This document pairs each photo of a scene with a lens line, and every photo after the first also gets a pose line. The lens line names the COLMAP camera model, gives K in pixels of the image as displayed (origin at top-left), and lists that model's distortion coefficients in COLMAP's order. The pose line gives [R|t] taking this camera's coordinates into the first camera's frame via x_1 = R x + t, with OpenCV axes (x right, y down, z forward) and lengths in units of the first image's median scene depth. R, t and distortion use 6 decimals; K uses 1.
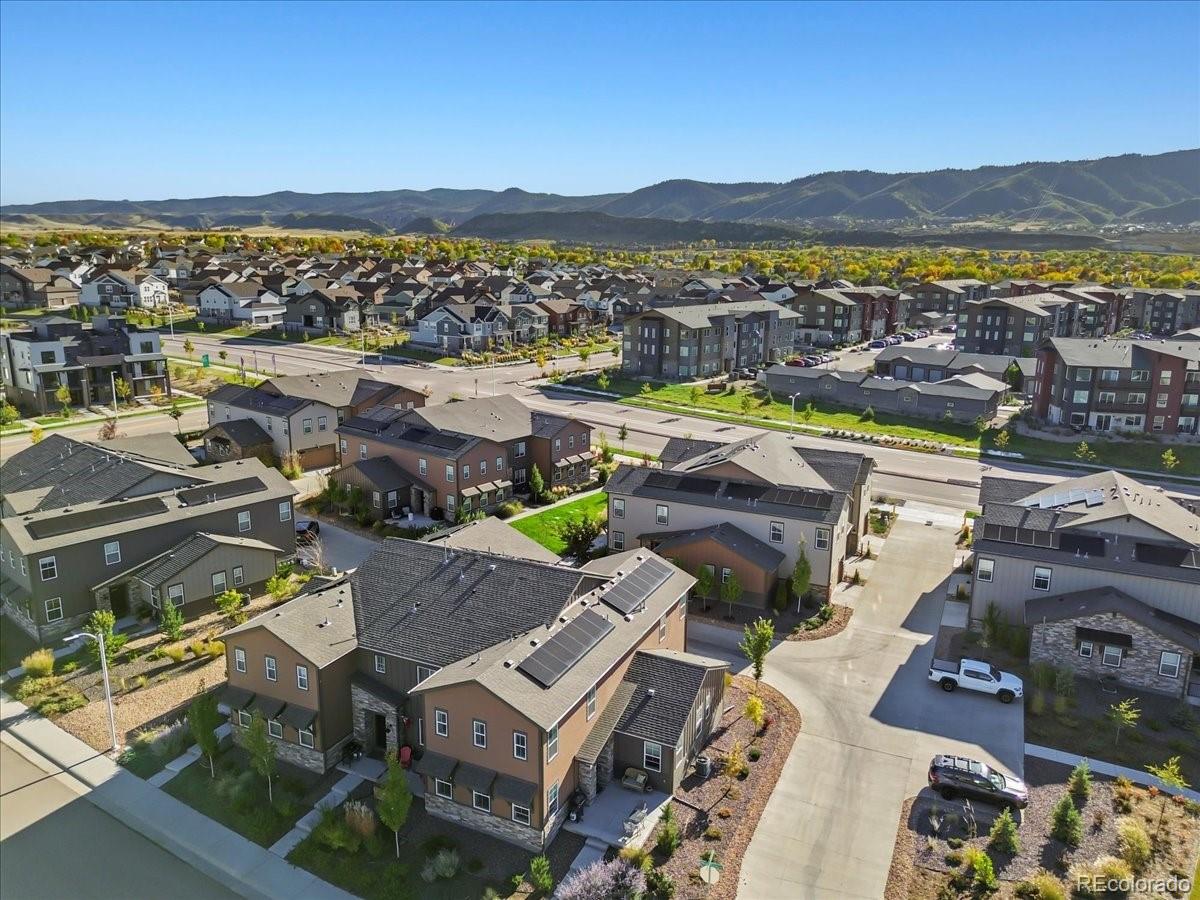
lens RADIAL K [[847.4, 0, 600.0], [0, 847.4, 450.0], [0, 0, 1]] dist [0.000791, 0.000192]
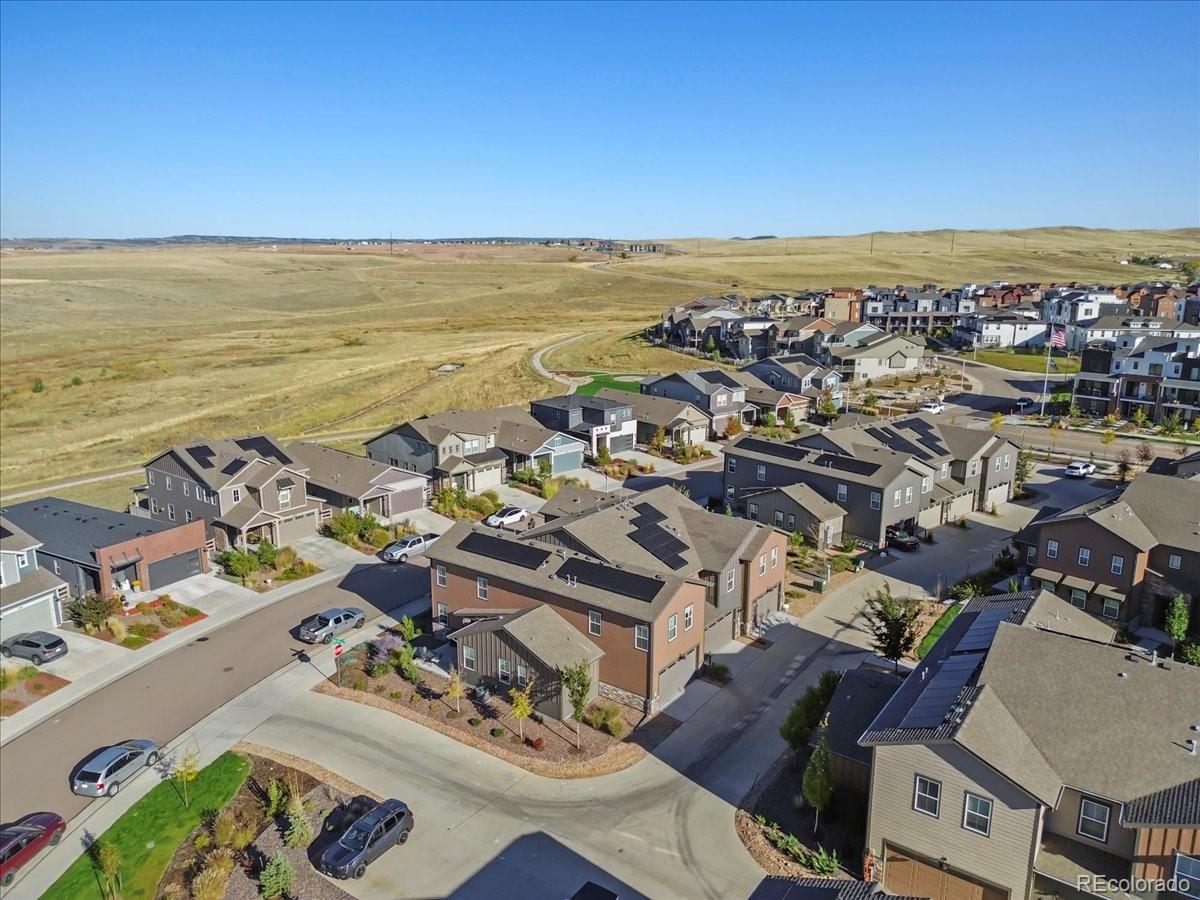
lens RADIAL K [[847.4, 0, 600.0], [0, 847.4, 450.0], [0, 0, 1]] dist [0.000791, 0.000192]
pose [[-0.202942, 0.208445, -0.956747, 0.900908], [-0.212348, 0.944459, 0.250810, -0.230681], [0.955888, 0.254064, -0.147407, 0.959508]]
